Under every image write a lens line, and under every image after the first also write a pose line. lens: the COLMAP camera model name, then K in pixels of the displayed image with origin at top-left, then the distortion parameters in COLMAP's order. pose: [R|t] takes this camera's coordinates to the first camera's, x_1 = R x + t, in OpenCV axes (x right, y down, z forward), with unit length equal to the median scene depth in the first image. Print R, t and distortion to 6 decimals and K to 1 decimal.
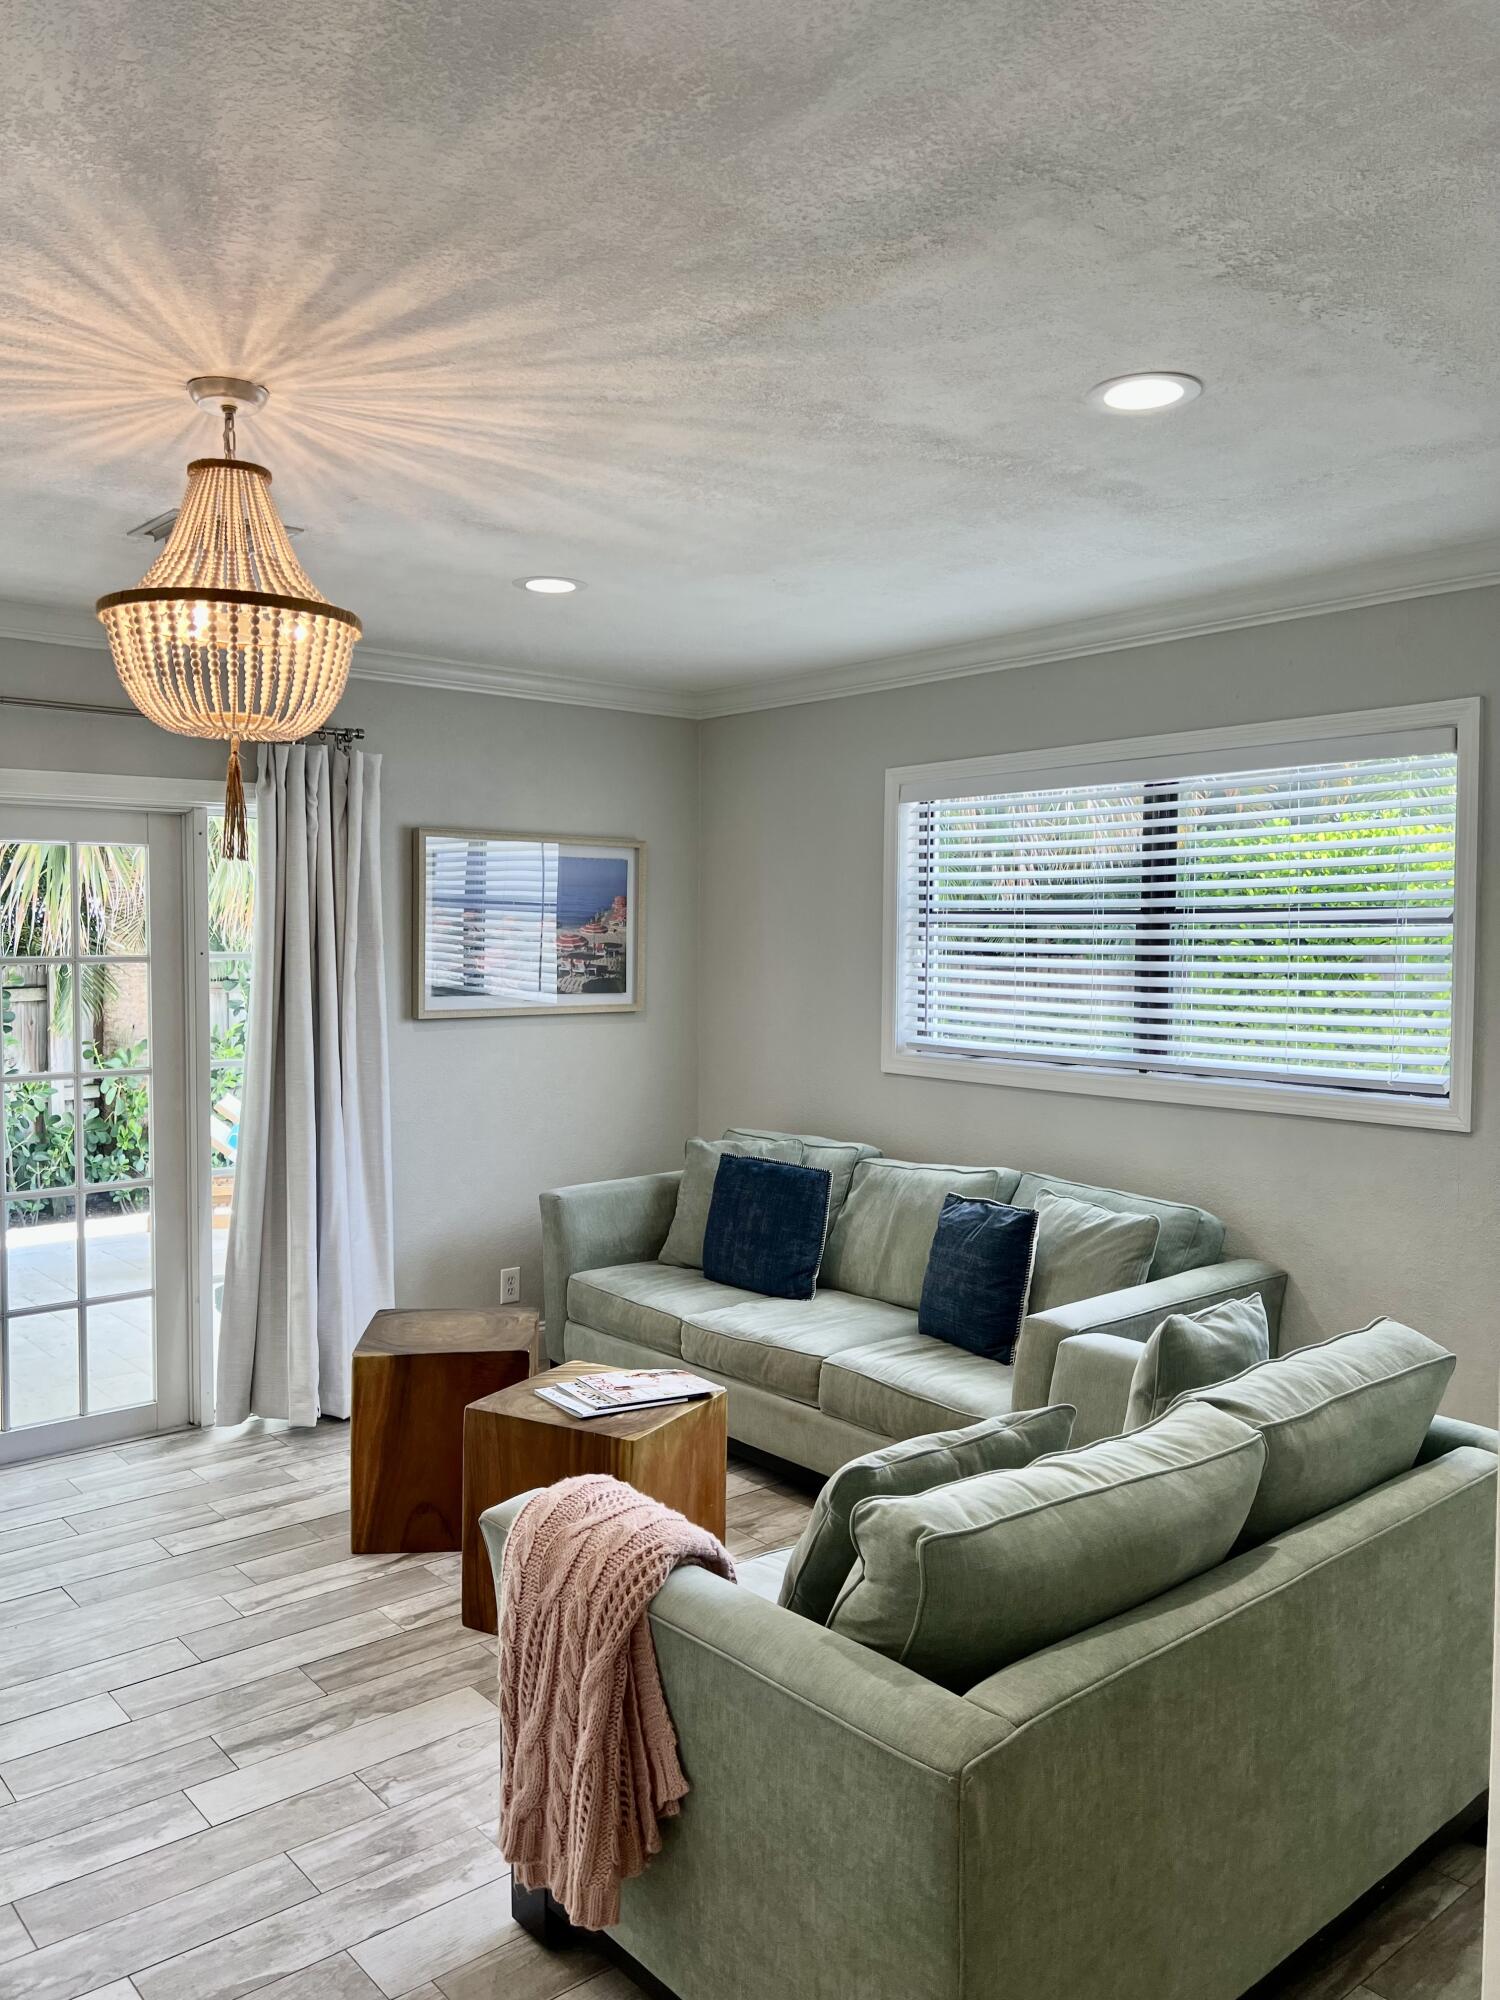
lens RADIAL K [[1510.3, 0, 744.7], [0, 1510.3, 1000.1], [0, 0, 1]] dist [0.018052, -0.015612]
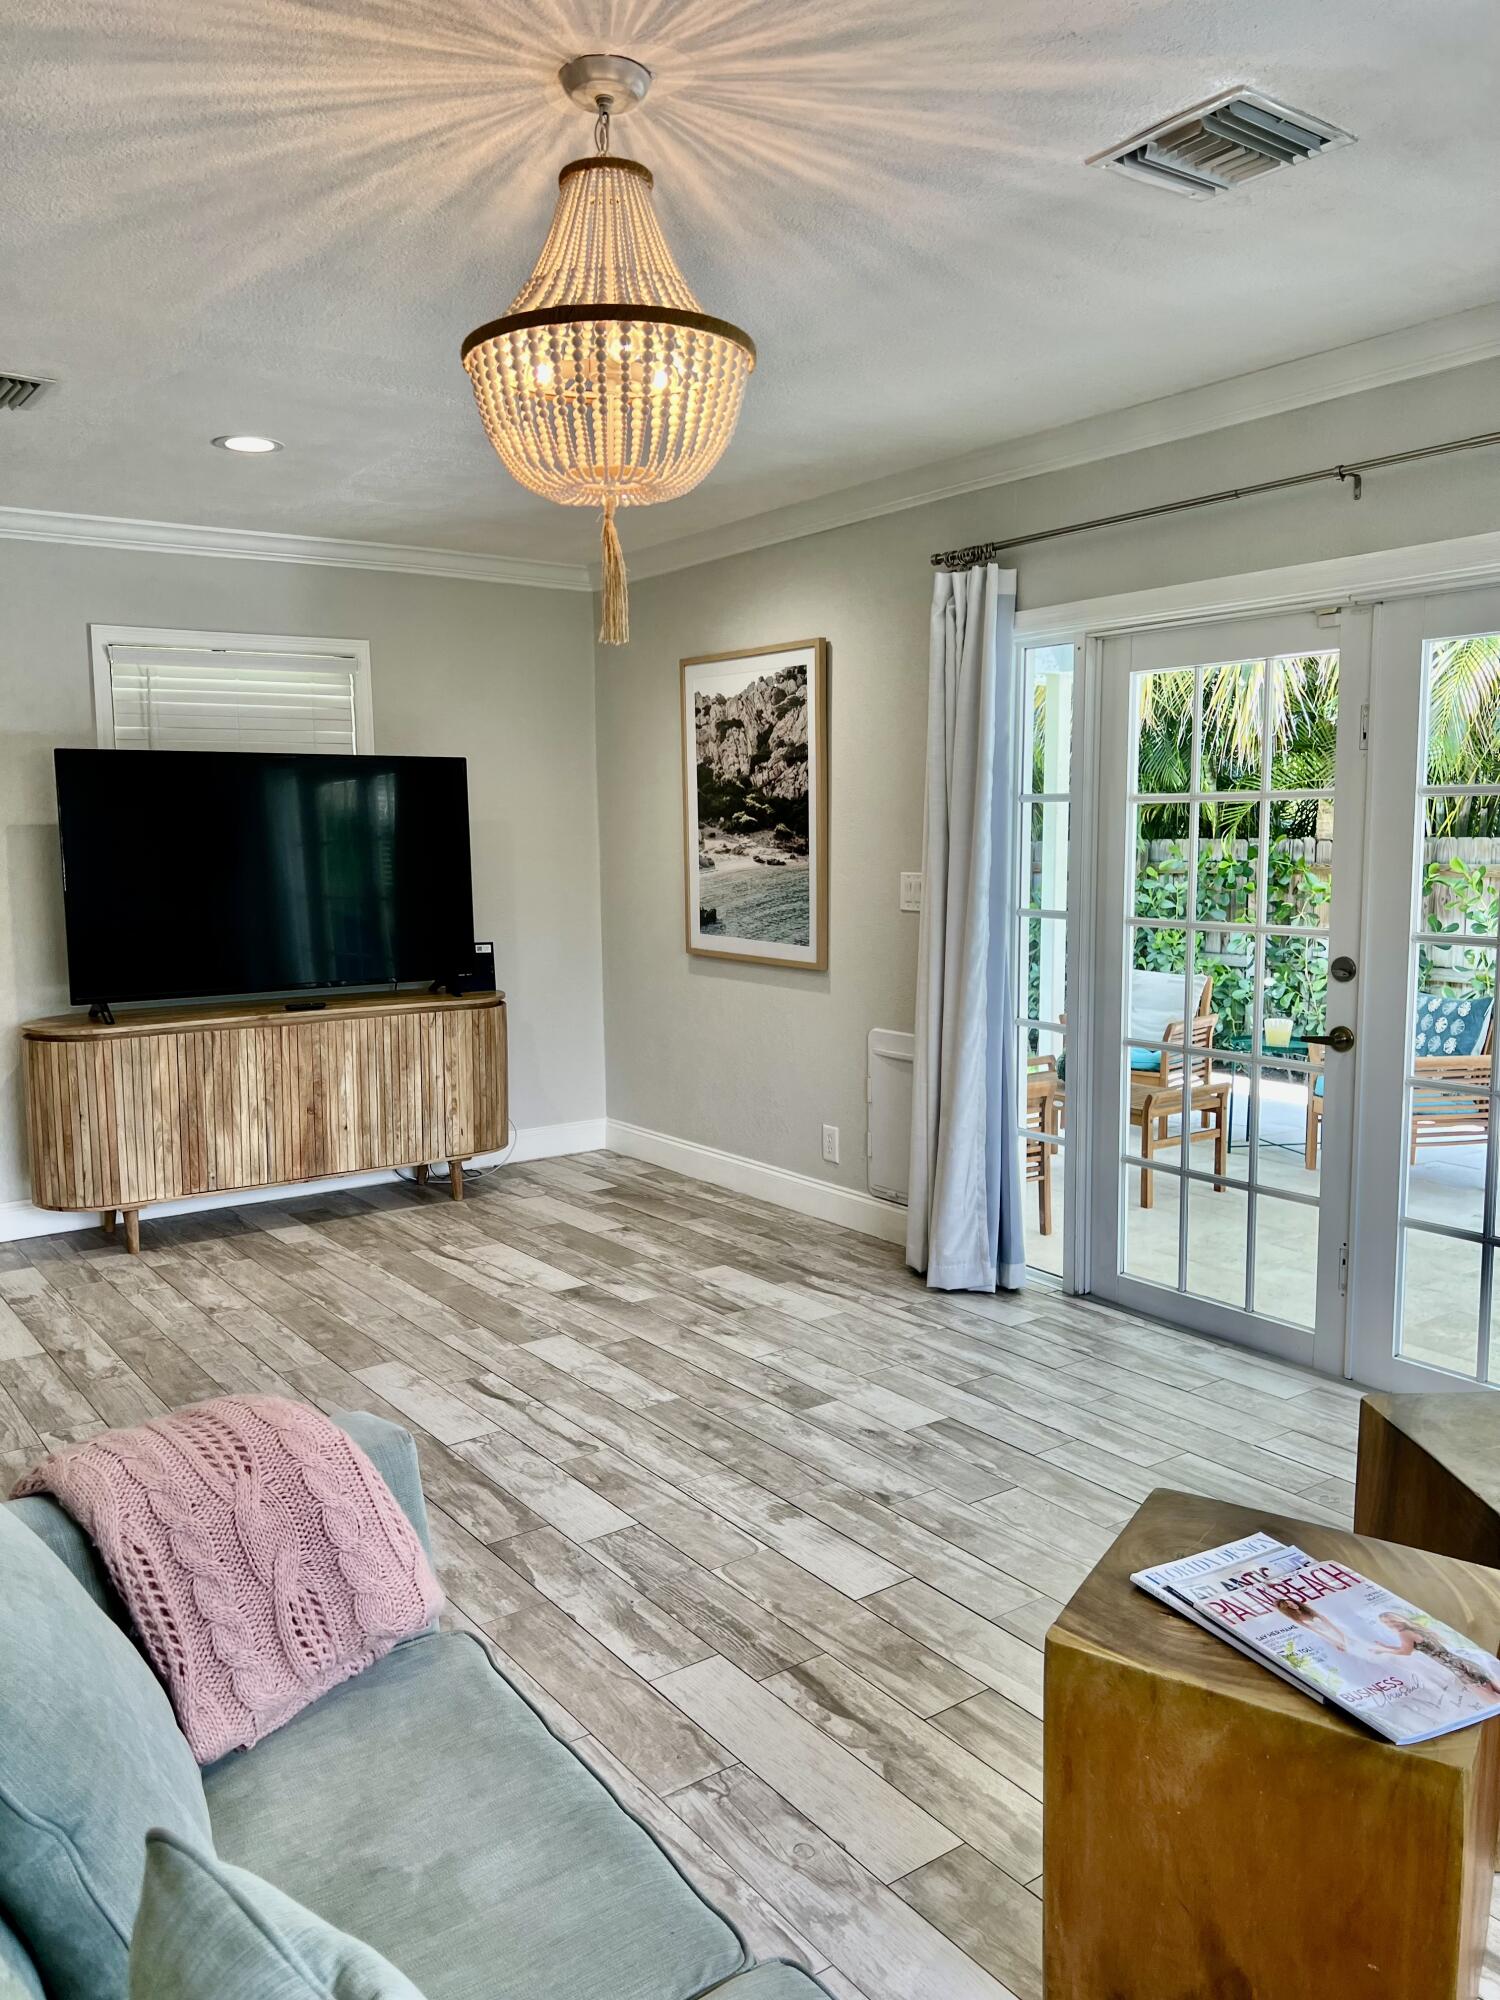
lens RADIAL K [[1510.3, 0, 744.9], [0, 1510.3, 1005.0], [0, 0, 1]] dist [0.018052, -0.015612]
pose [[-0.081462, 0.109392, -0.990655, 0.530536], [-0.037200, 0.992932, 0.112703, 0.016927], [0.995982, 0.046034, -0.076817, 1.109040]]
